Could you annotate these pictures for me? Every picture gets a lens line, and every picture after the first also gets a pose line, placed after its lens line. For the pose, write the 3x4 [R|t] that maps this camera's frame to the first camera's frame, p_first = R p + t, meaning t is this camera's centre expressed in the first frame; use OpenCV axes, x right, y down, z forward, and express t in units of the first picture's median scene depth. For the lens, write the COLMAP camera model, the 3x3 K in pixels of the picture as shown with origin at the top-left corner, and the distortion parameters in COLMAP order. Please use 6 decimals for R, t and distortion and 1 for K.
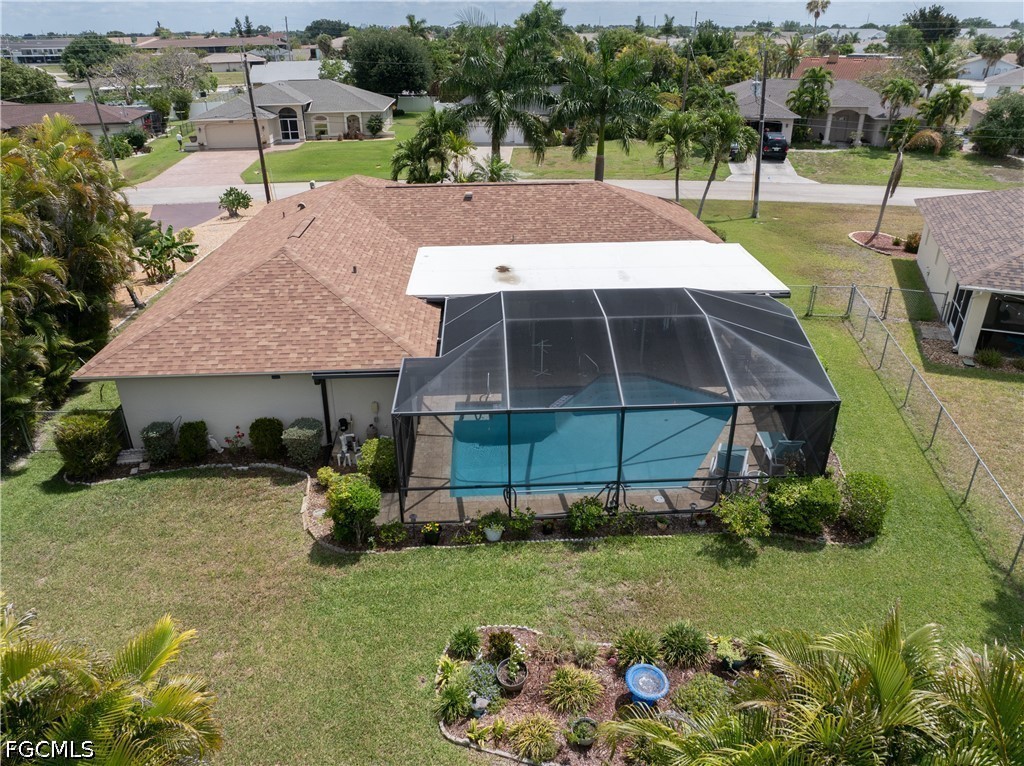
lens RADIAL K [[717.4, 0, 512.0], [0, 717.4, 383.0], [0, 0, 1]] dist [-0.058444, 0.029563]
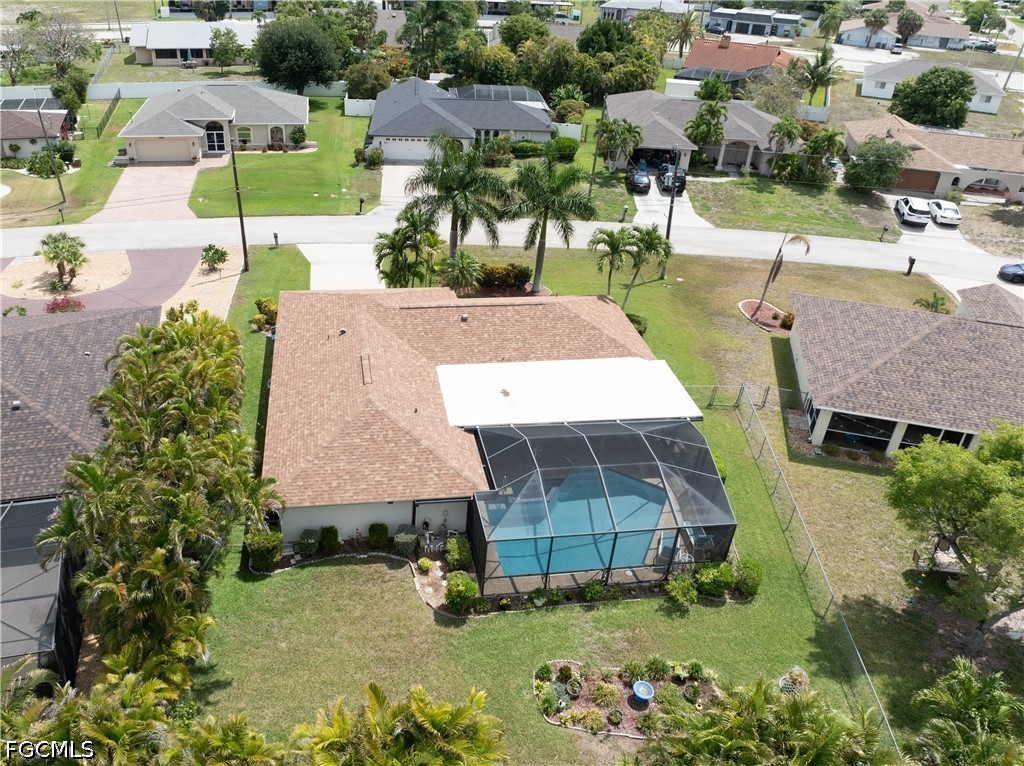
lens RADIAL K [[782.3, 0, 431.0], [0, 782.3, 383.2], [0, 0, 1]] dist [-0.038668, -0.000614]
pose [[0.996523, -0.015570, 0.081847, -0.346294], [0.007608, 0.995284, 0.096708, -0.399018], [-0.082967, -0.095750, 0.991942, -0.633147]]
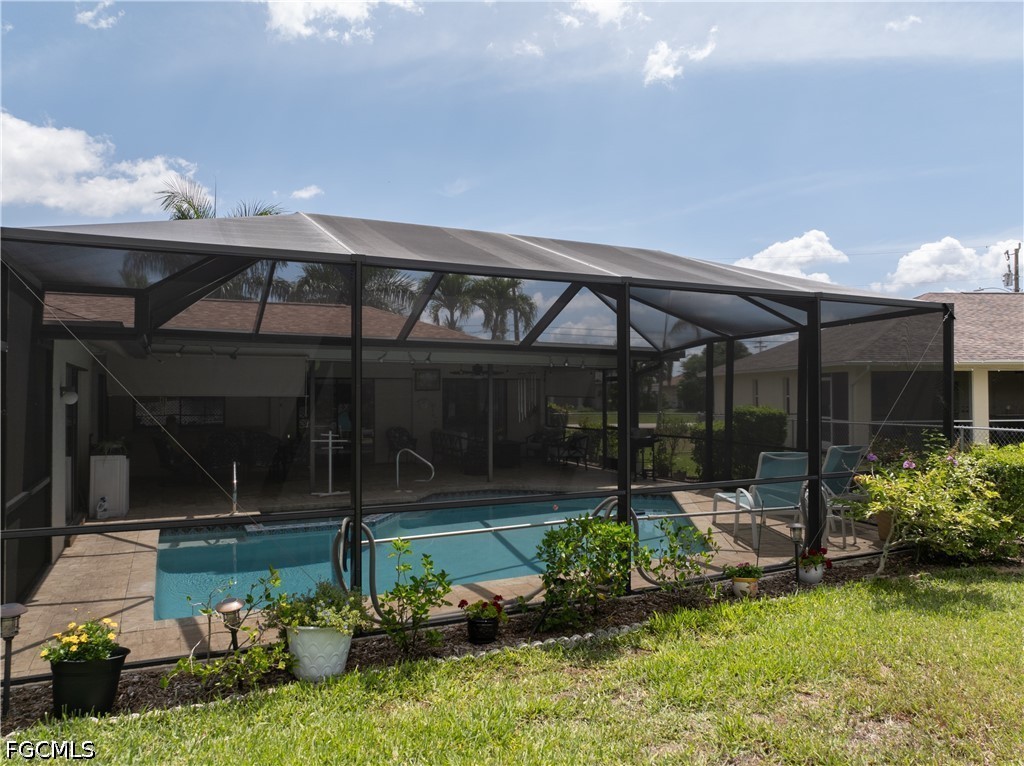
lens RADIAL K [[717.4, 0, 512.0], [0, 717.4, 383.0], [0, 0, 1]] dist [-0.058444, 0.029563]
pose [[0.916982, 0.017315, 0.398552, -0.058318], [0.168252, 0.889066, -0.425738, 0.200598], [-0.361710, 0.457452, 0.812344, 0.547304]]
